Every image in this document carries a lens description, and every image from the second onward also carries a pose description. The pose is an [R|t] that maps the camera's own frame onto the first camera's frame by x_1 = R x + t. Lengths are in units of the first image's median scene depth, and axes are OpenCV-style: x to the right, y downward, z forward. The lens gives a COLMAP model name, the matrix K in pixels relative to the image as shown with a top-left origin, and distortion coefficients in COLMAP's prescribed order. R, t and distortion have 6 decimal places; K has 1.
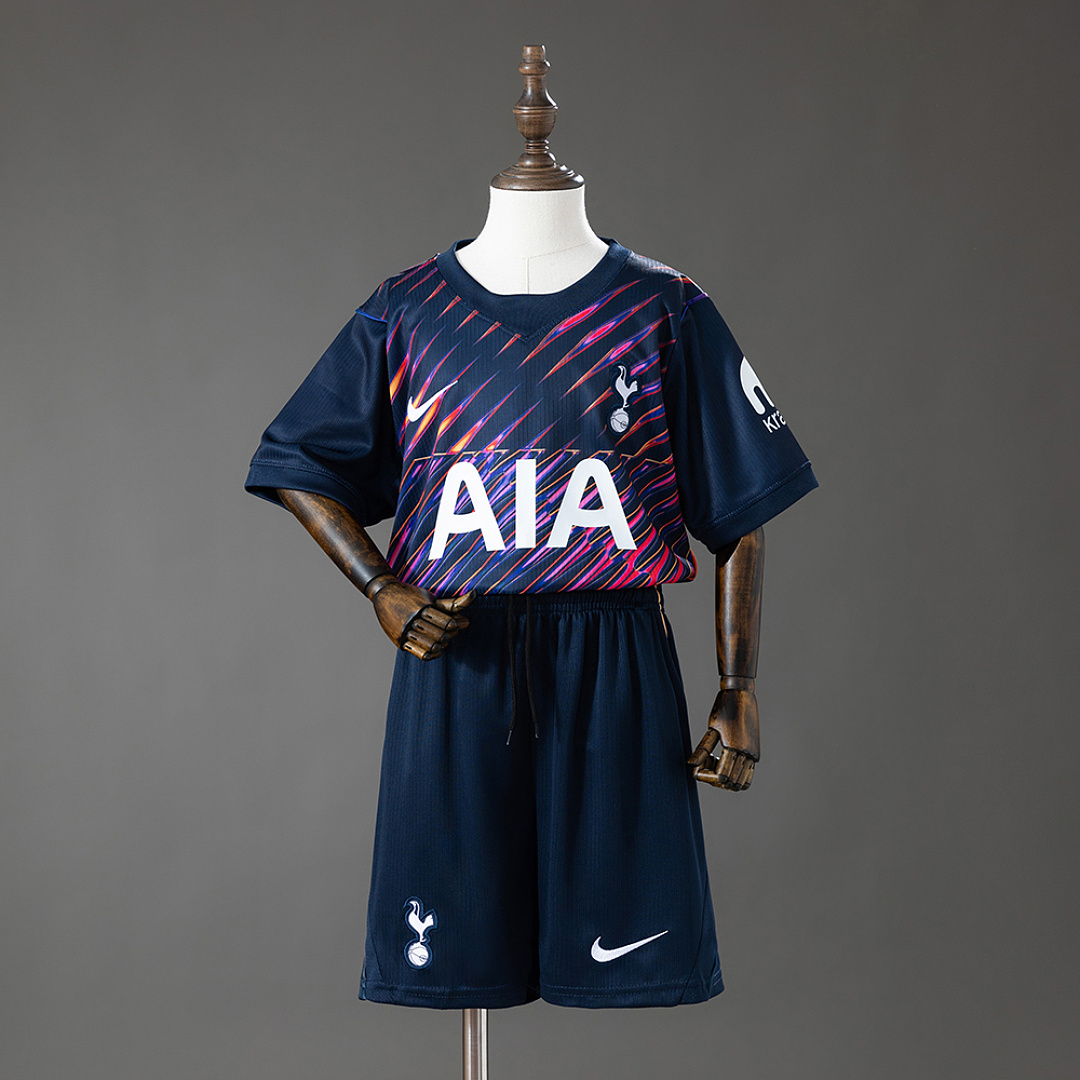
lens RADIAL K [[2718.2, 0, 540.9], [0, 2718.2, 547.5], [0, 0, 1]] dist [-0.619593, 0.000000]
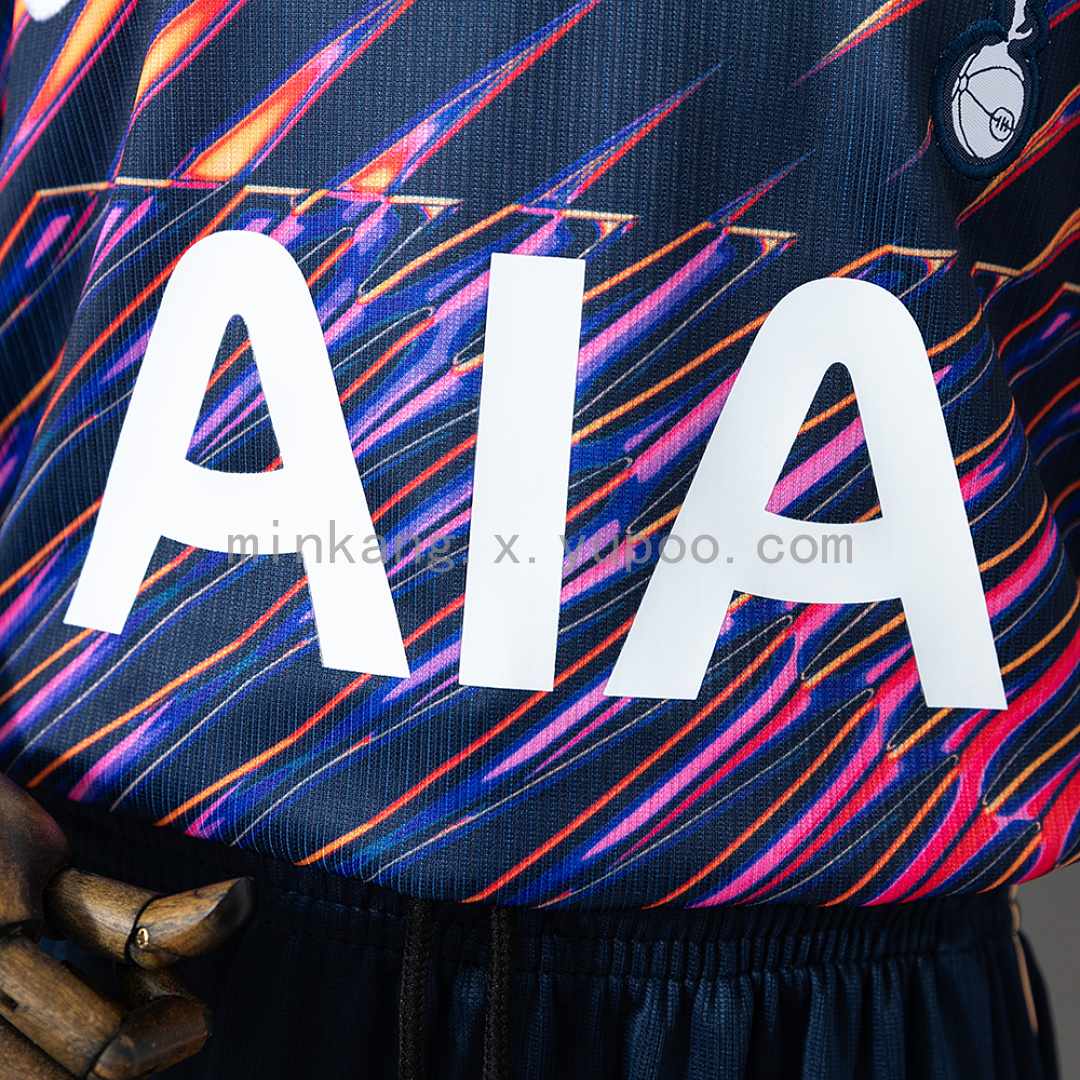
lens RADIAL K [[2856.4, 0, 533.8], [0, 2856.4, 545.4], [0, 0, 1]] dist [0.464385, 0.000000]
pose [[0.995231, 0.079391, 0.056670, -0.016747], [-0.086187, 0.987793, 0.129755, -0.039233], [-0.045677, -0.134020, 0.989925, 0.776584]]
